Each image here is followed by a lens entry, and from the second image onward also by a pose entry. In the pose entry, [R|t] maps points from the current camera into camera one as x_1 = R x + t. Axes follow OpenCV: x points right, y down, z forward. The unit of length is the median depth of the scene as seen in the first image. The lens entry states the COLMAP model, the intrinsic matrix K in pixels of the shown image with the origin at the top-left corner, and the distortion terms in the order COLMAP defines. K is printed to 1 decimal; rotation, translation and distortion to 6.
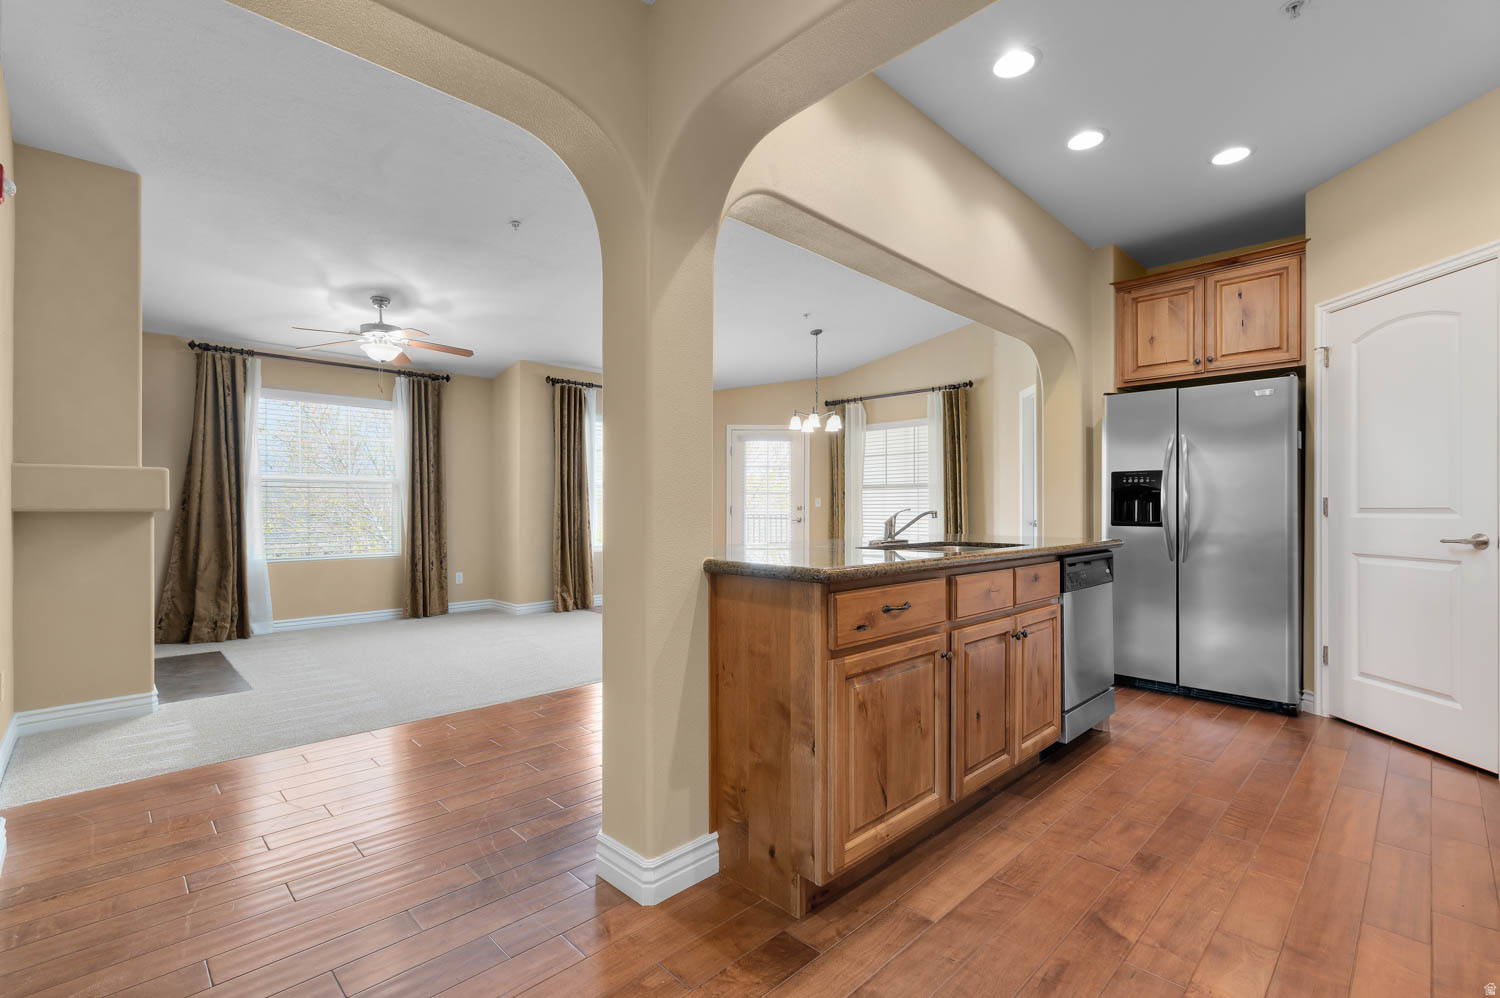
lens RADIAL K [[662.1, 0, 752.3], [0, 662.1, 507.6], [0, 0, 1]] dist [0.001079, -0.001191]
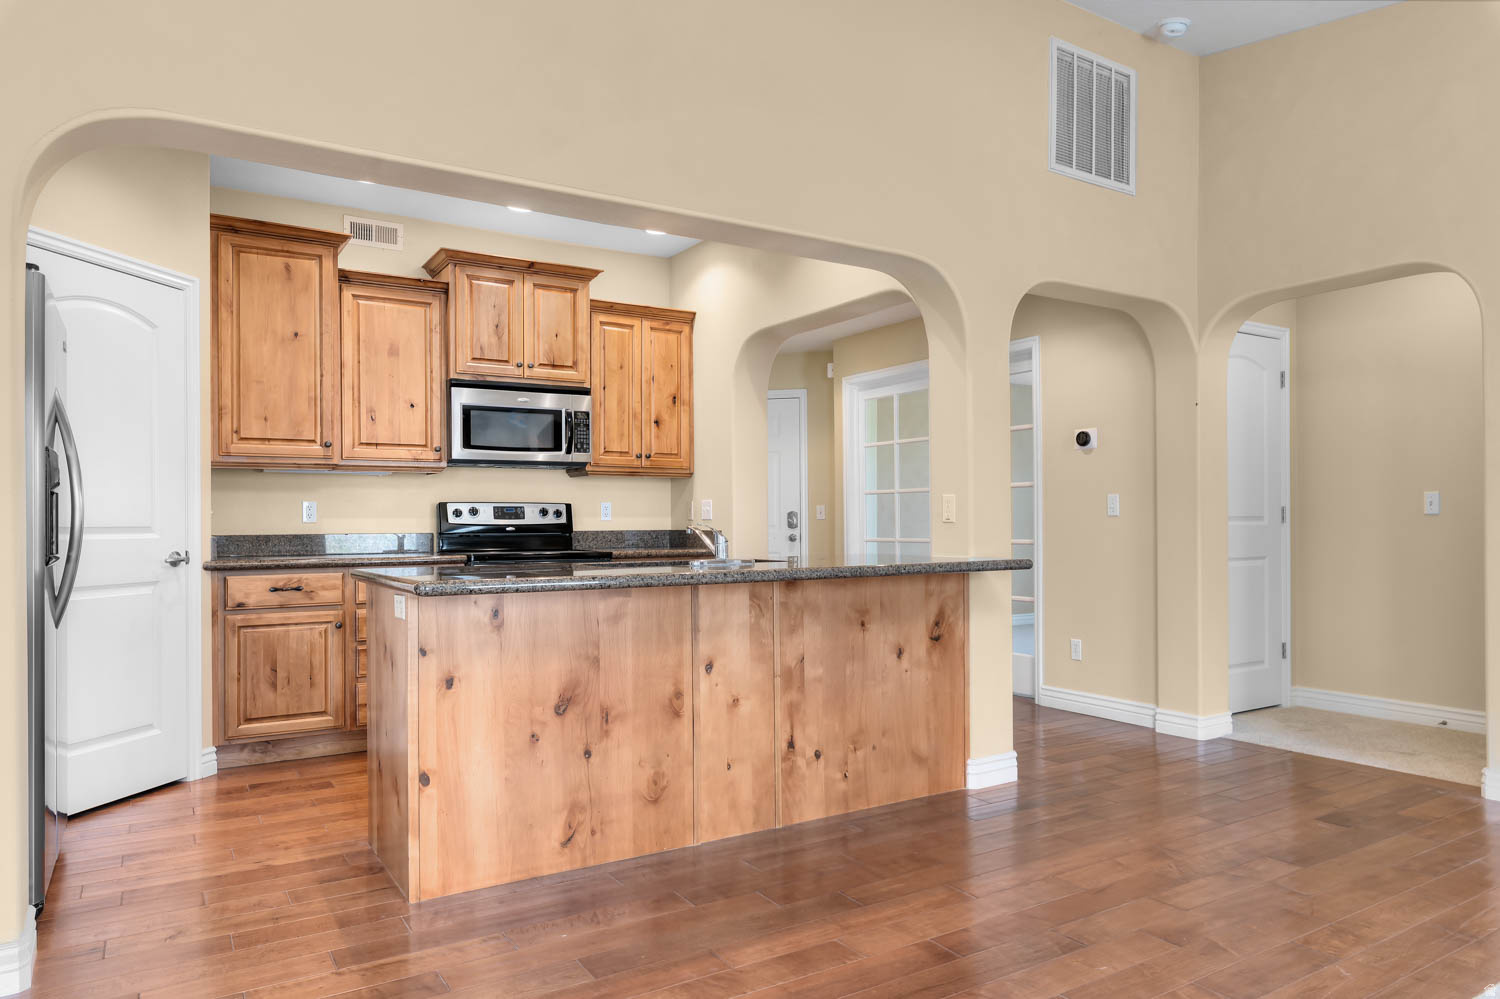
lens RADIAL K [[987.6, 0, 790.7], [0, 987.6, 514.0], [0, 0, 1]] dist [0.006136, -0.000395]
pose [[-0.982538, 0.011254, 0.185724, -0.061703], [0.009732, 0.999911, -0.009106, 0.001897], [-0.185810, -0.007139, -0.982560, 1.199015]]
